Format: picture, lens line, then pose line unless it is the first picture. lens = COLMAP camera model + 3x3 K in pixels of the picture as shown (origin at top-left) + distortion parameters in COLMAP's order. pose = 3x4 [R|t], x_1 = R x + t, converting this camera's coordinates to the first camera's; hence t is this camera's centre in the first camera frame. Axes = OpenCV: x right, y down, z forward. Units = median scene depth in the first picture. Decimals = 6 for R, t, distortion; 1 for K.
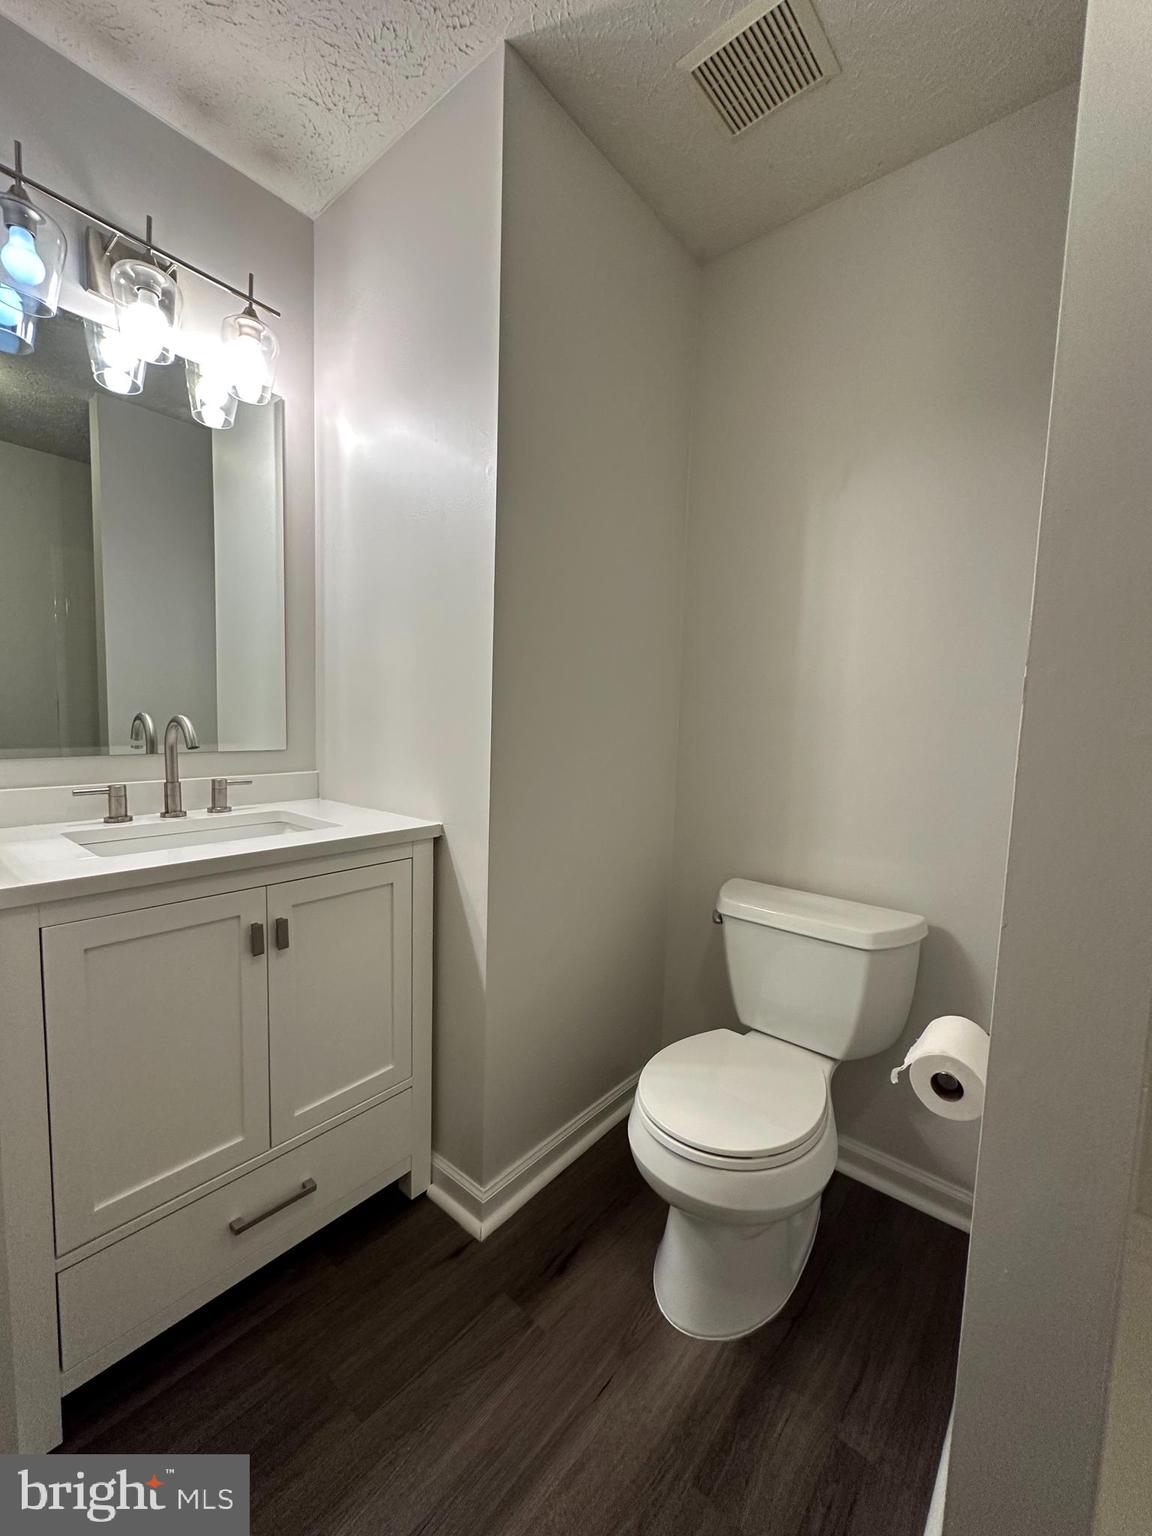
lens RADIAL K [[632.0, 0, 586.0], [0, 632.0, 761.1], [0, 0, 1]] dist [-0.001735, -0.000093]
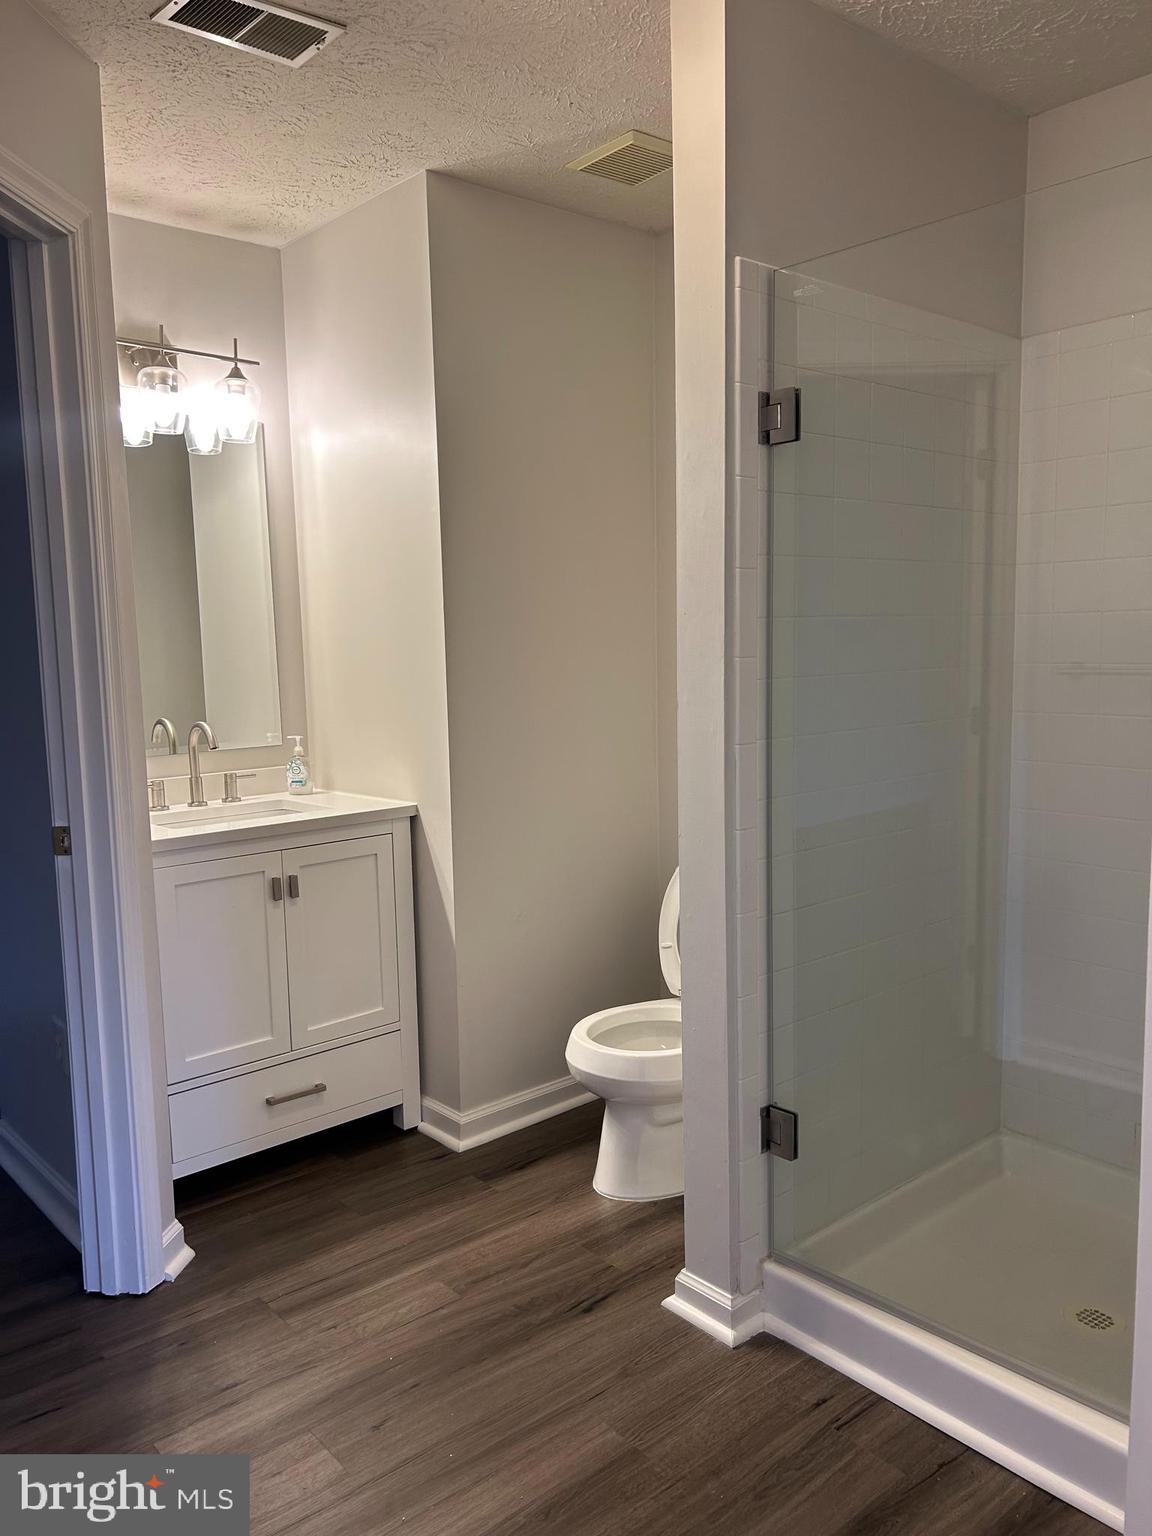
lens RADIAL K [[1150.9, 0, 570.2], [0, 1150.9, 771.8], [0, 0, 1]] dist [0.061742, -0.070697]
pose [[0.985347, -0.033531, -0.167231, 0.417591], [0.039298, 0.998737, 0.031294, -0.017516], [0.165970, -0.037407, 0.985421, -1.060411]]
